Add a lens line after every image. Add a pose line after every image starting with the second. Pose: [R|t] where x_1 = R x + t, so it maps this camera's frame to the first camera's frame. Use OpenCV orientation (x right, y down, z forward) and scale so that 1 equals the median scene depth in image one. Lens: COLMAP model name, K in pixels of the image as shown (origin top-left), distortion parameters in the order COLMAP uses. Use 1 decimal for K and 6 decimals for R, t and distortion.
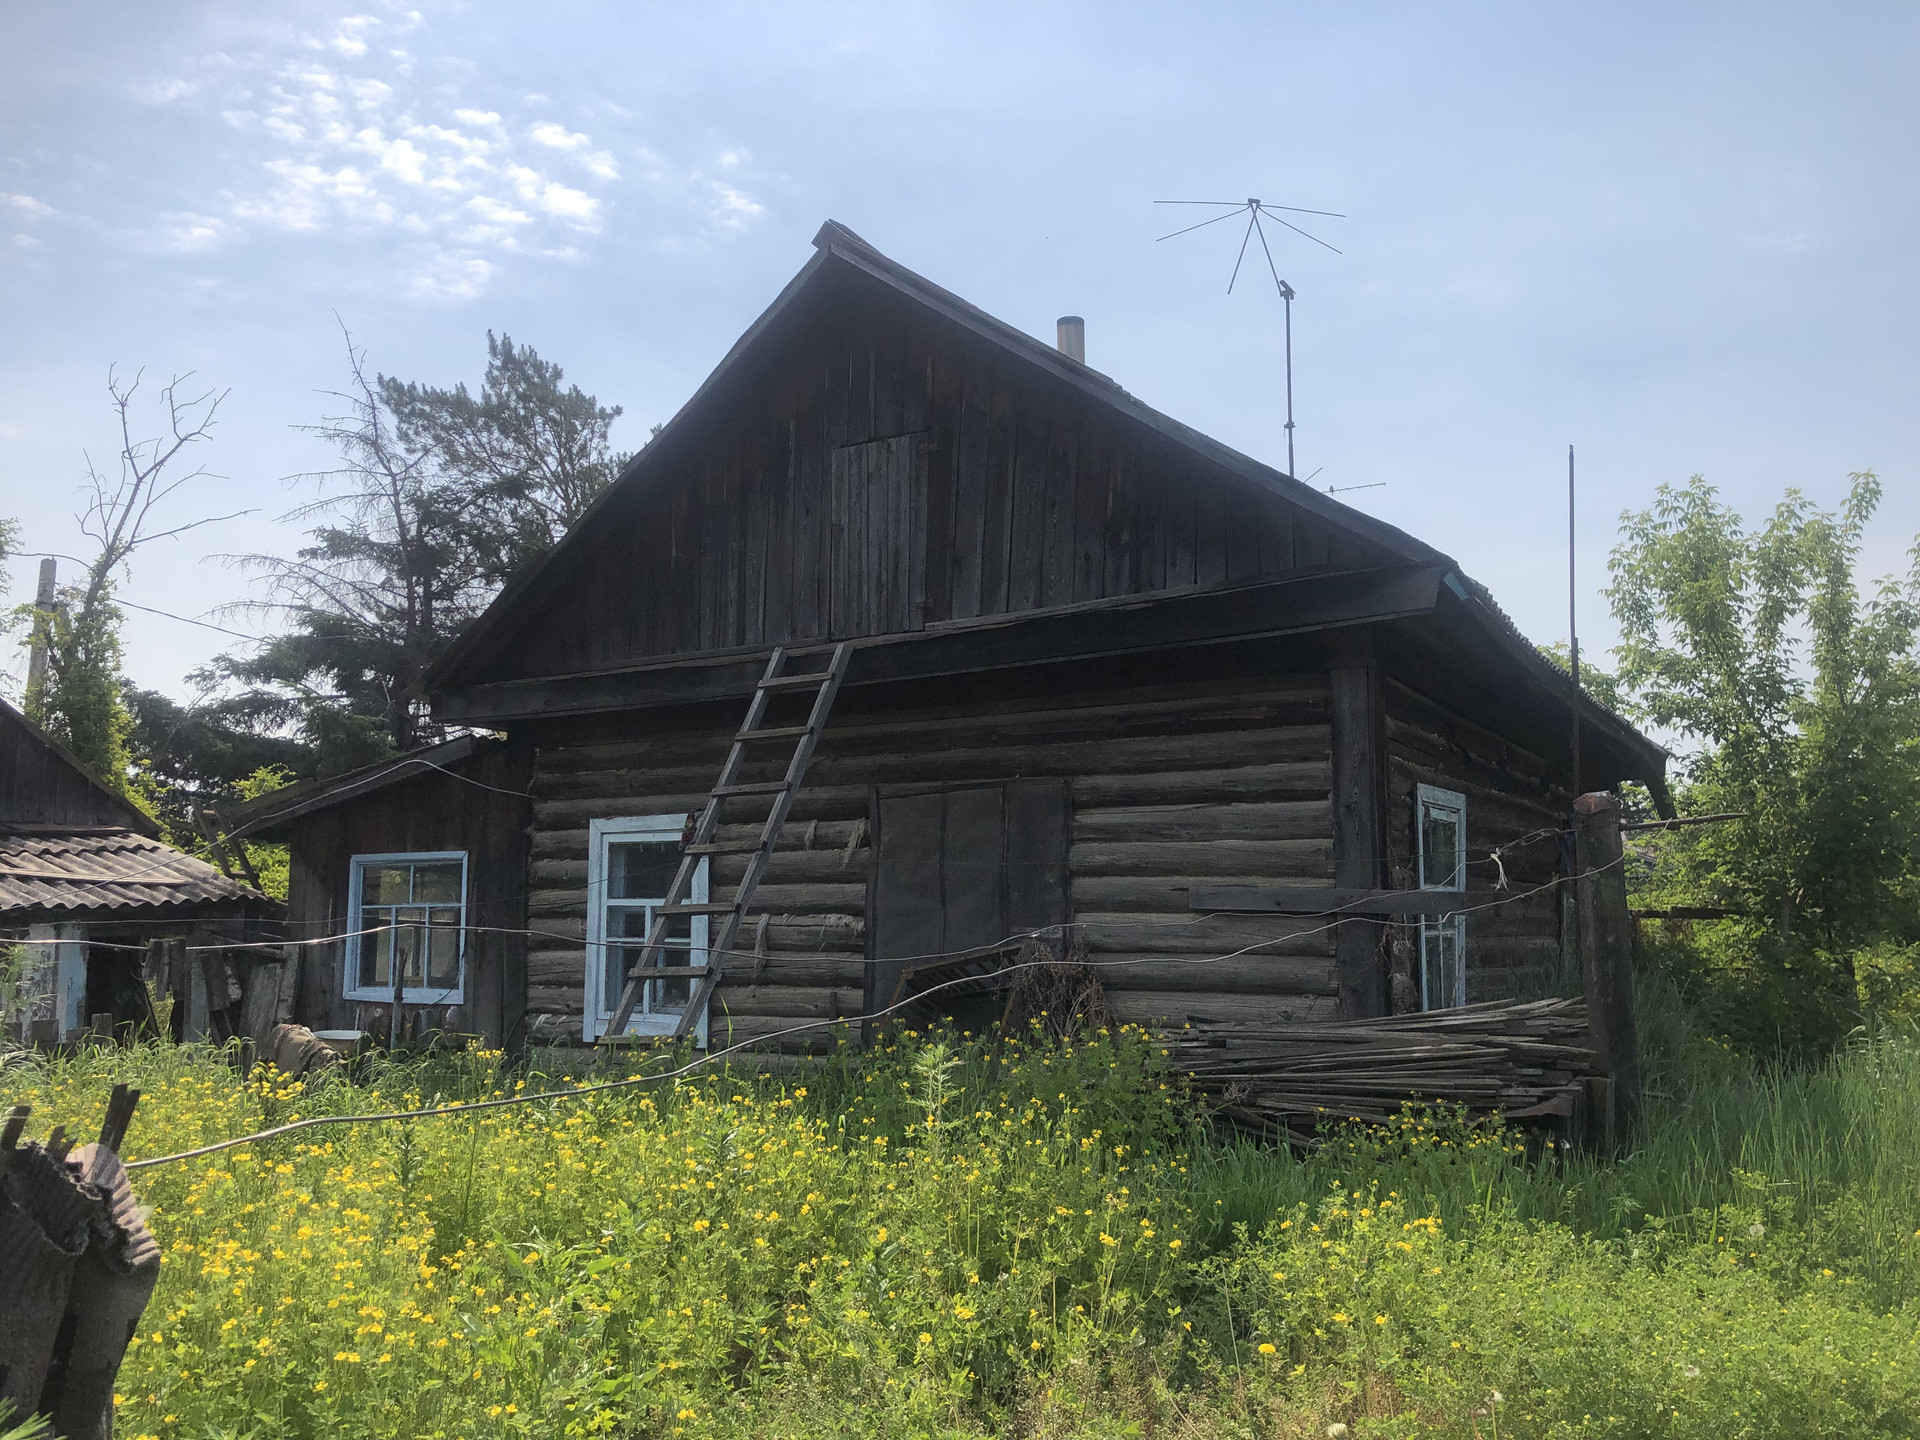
lens RADIAL K [[1601.6, 0, 976.7], [0, 1601.6, 717.4], [0, 0, 1]] dist [0.067498, -0.051955]
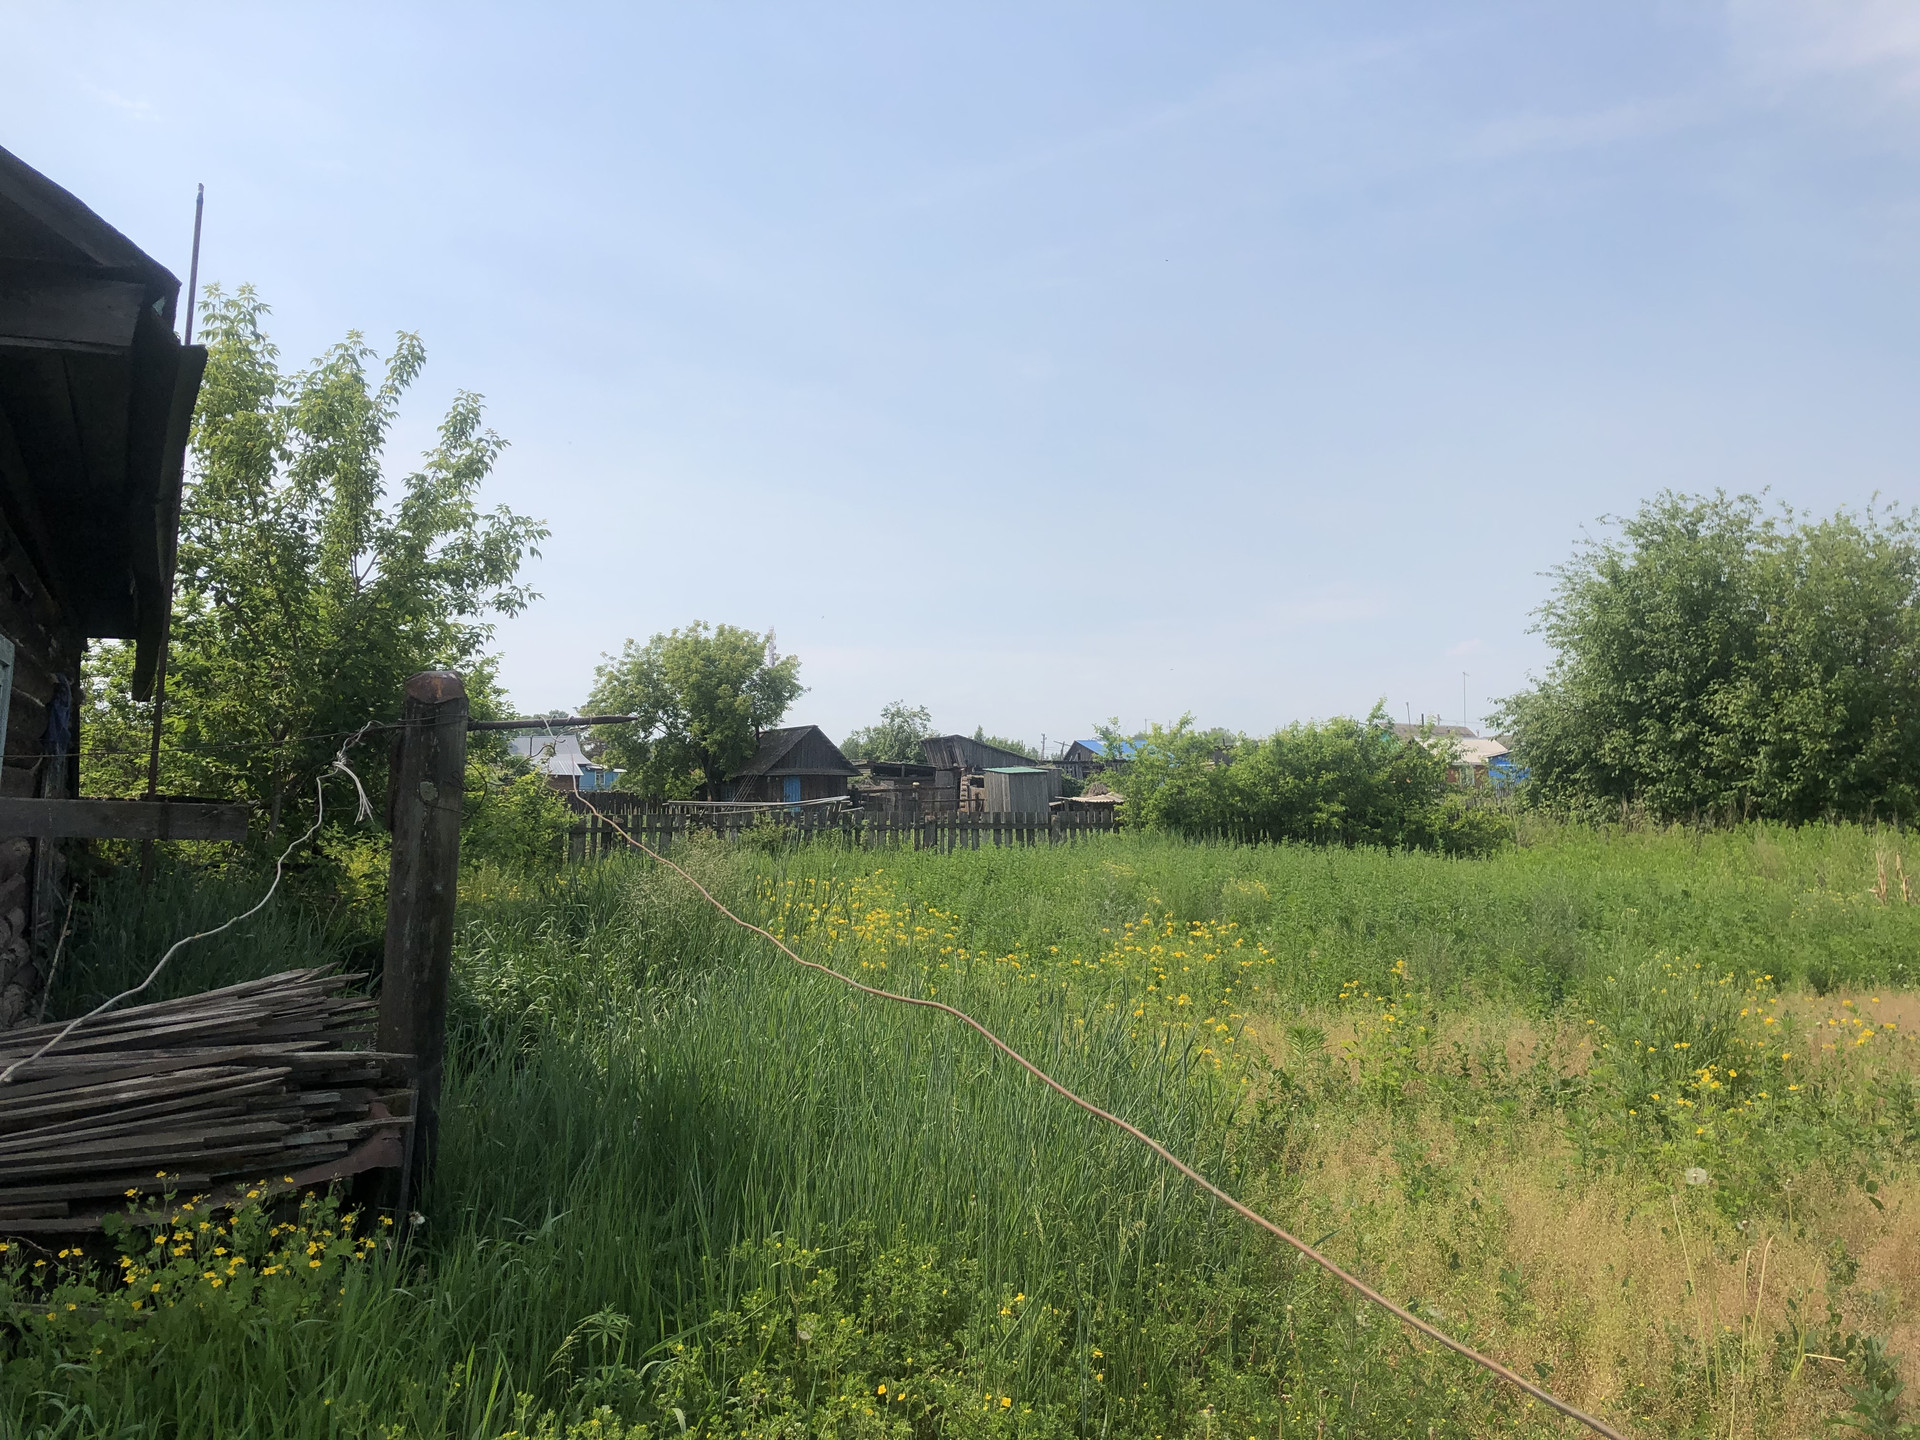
lens RADIAL K [[1601.6, 0, 973.5], [0, 1601.6, 719.7], [0, 0, 1]] dist [0.067498, -0.051955]
pose [[0.568407, 0.052809, 0.821051, -0.018864], [-0.120656, 0.992499, 0.019693, 0.011290], [-0.813852, -0.110259, 0.570516, 0.187122]]
